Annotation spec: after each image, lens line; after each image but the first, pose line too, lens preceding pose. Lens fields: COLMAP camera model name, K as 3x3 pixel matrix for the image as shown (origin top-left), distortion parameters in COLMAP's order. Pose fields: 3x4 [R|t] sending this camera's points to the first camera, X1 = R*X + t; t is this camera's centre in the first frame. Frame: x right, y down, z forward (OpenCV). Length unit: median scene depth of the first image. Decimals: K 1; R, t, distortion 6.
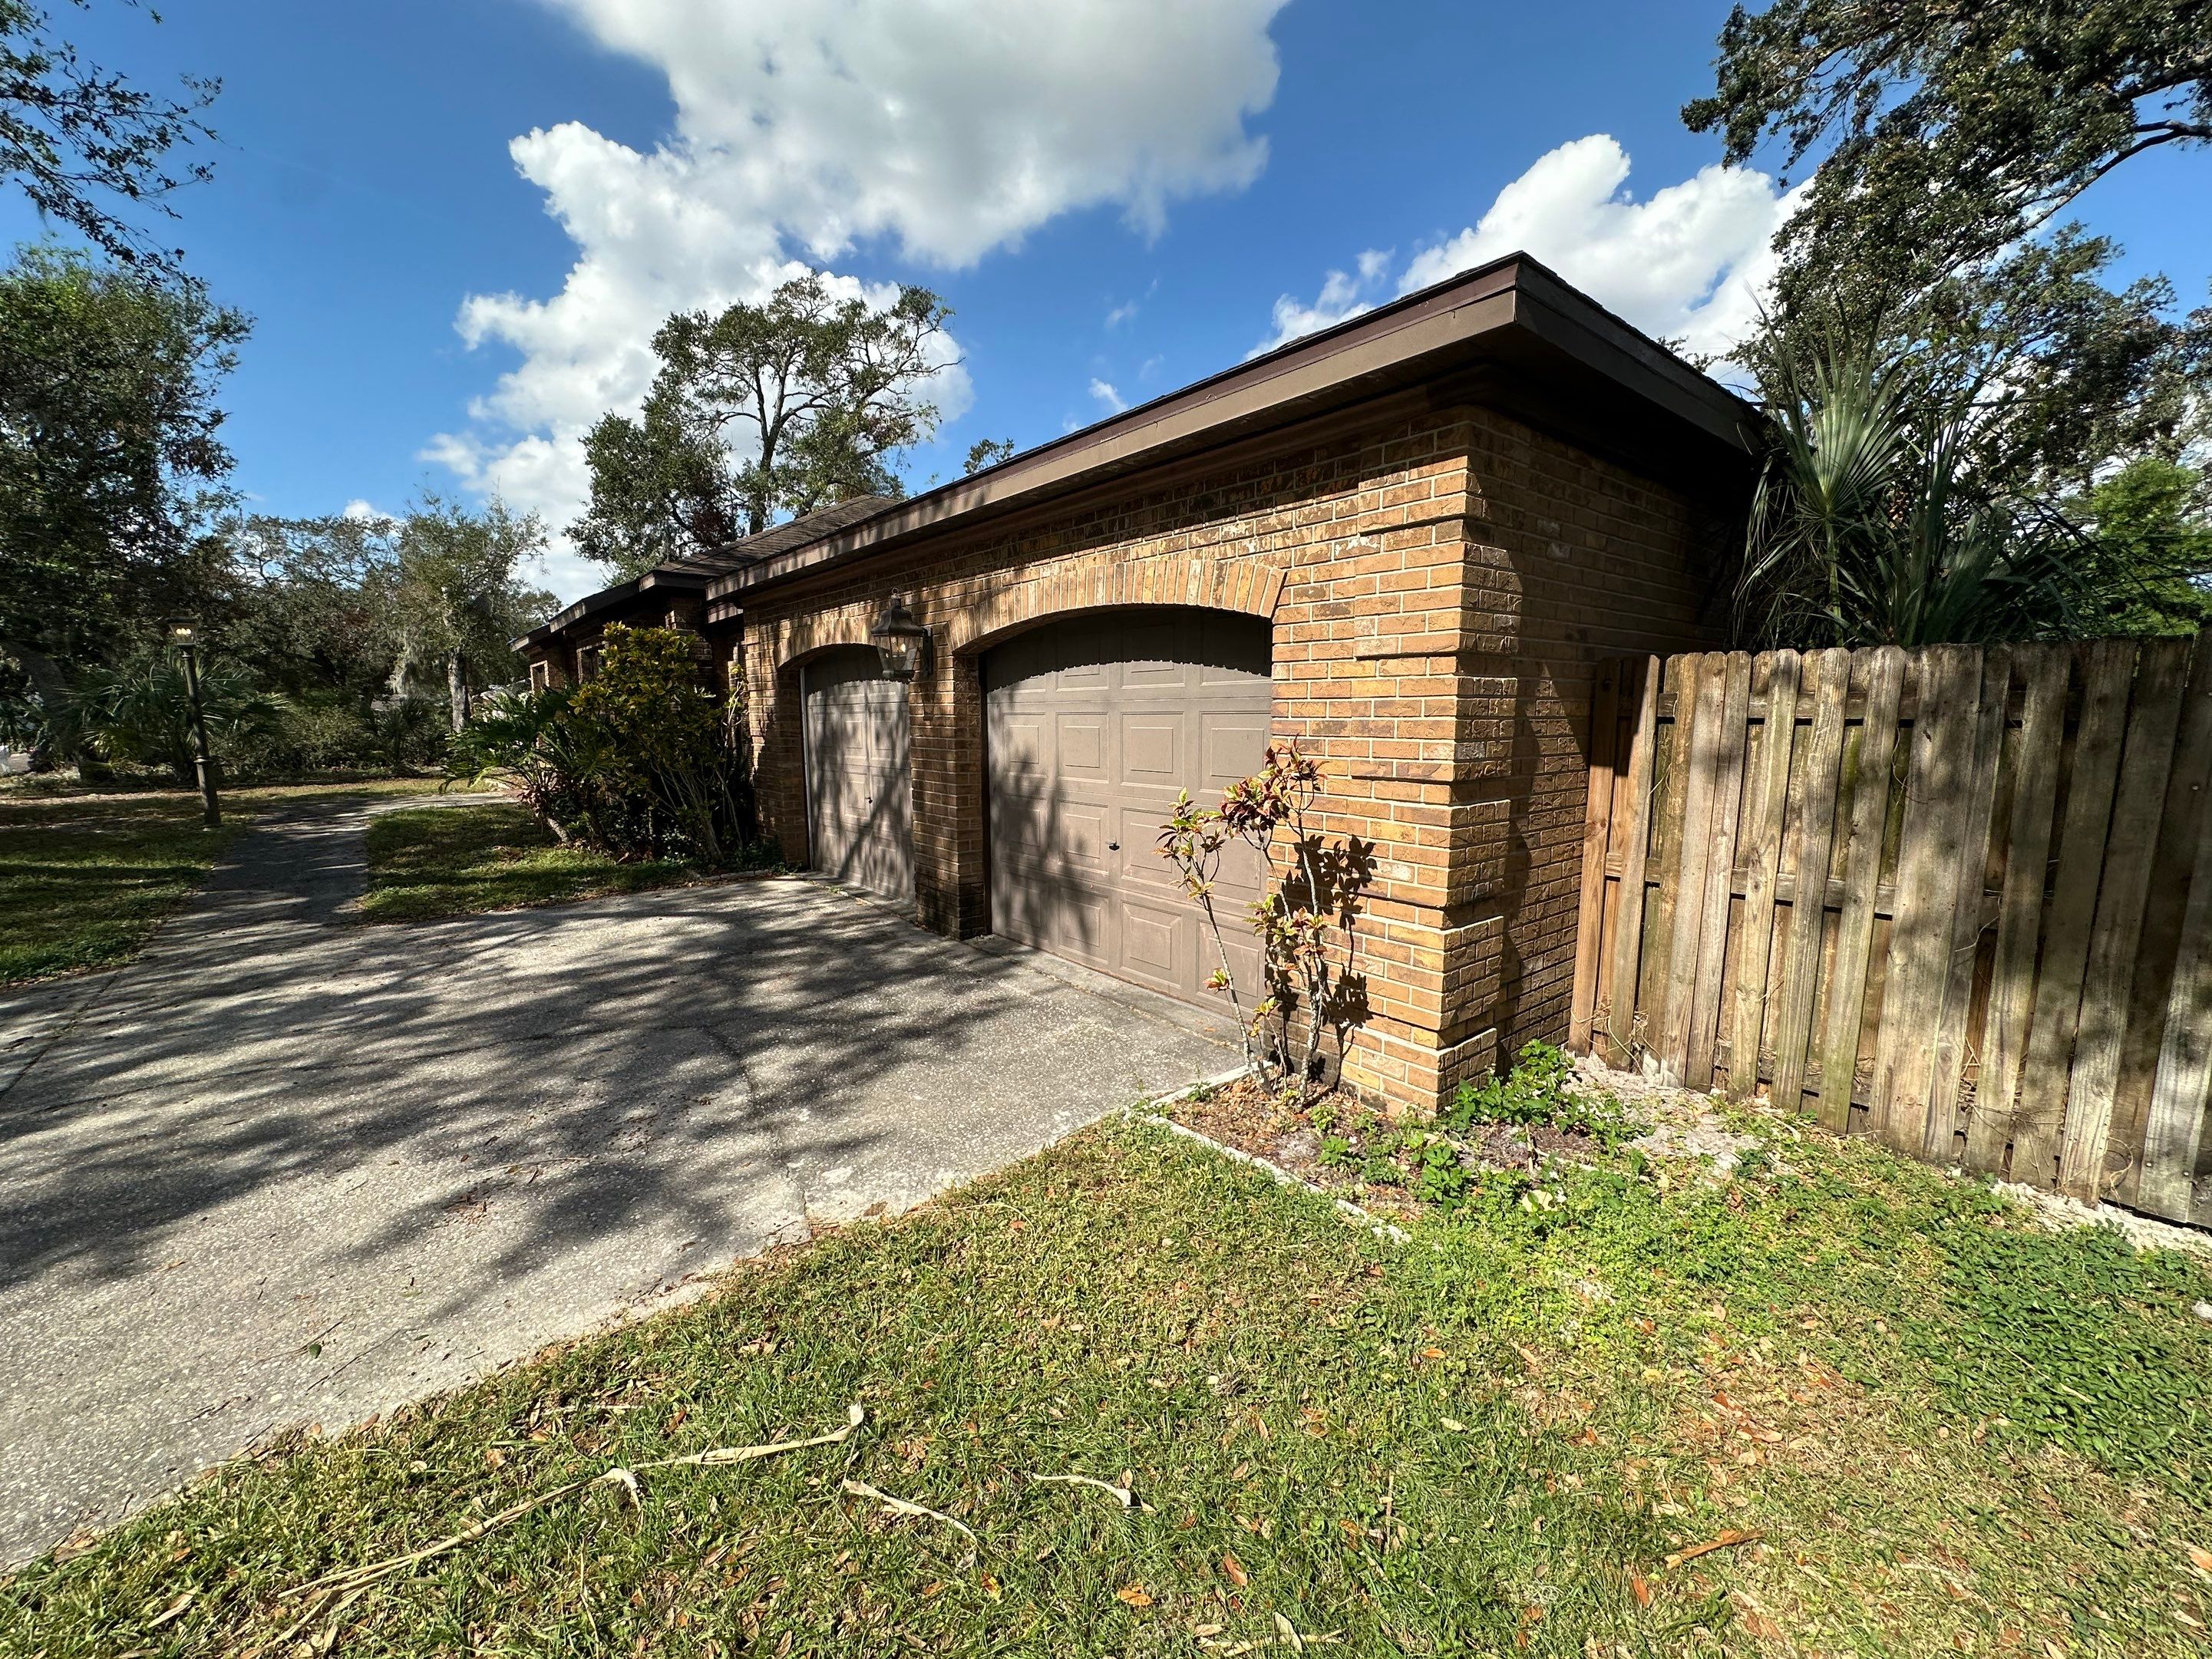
lens RADIAL K [[897.1, 0, 1110.8], [0, 897.1, 828.6], [0, 0, 1]] dist [-0.000207, 0.000131]
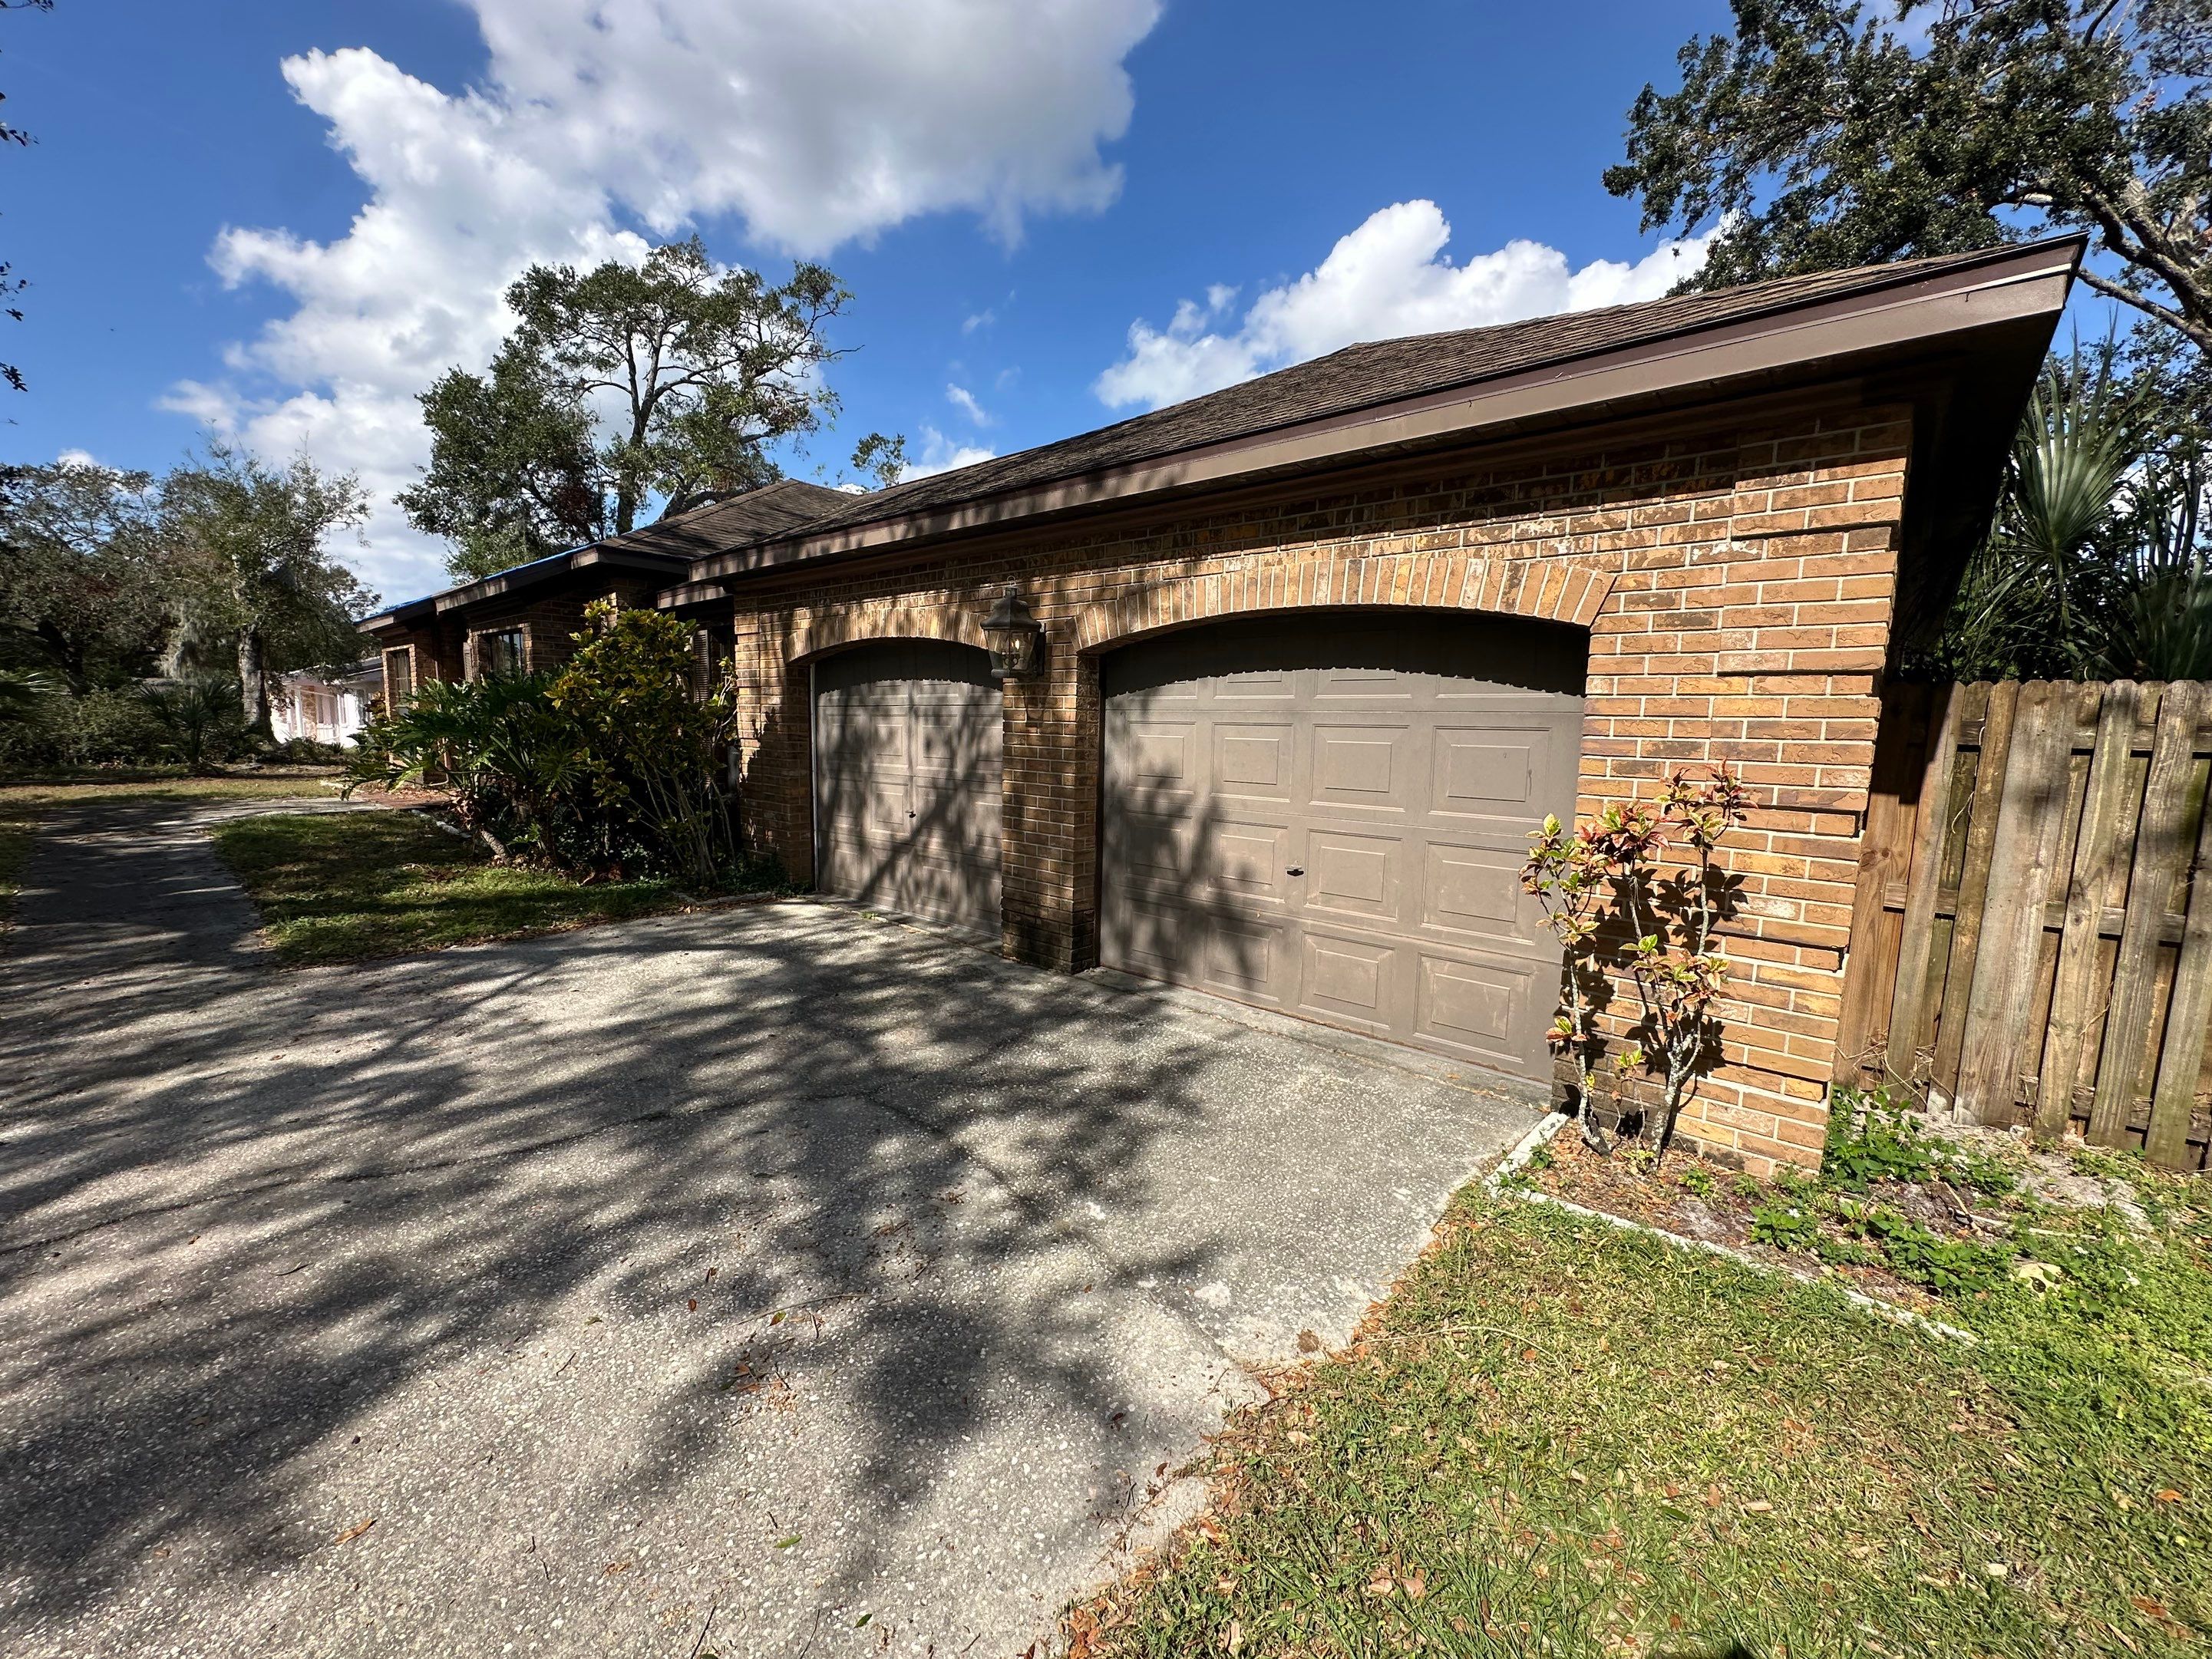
lens RADIAL K [[897.1, 0, 1109.1], [0, 897.1, 826.3], [0, 0, 1]] dist [-0.000207, 0.000131]
pose [[0.986620, 0.006850, 0.162890, -0.264347], [-0.004676, 0.999895, -0.013727, -0.010409], [-0.162967, 0.012782, 0.986549, 0.109767]]
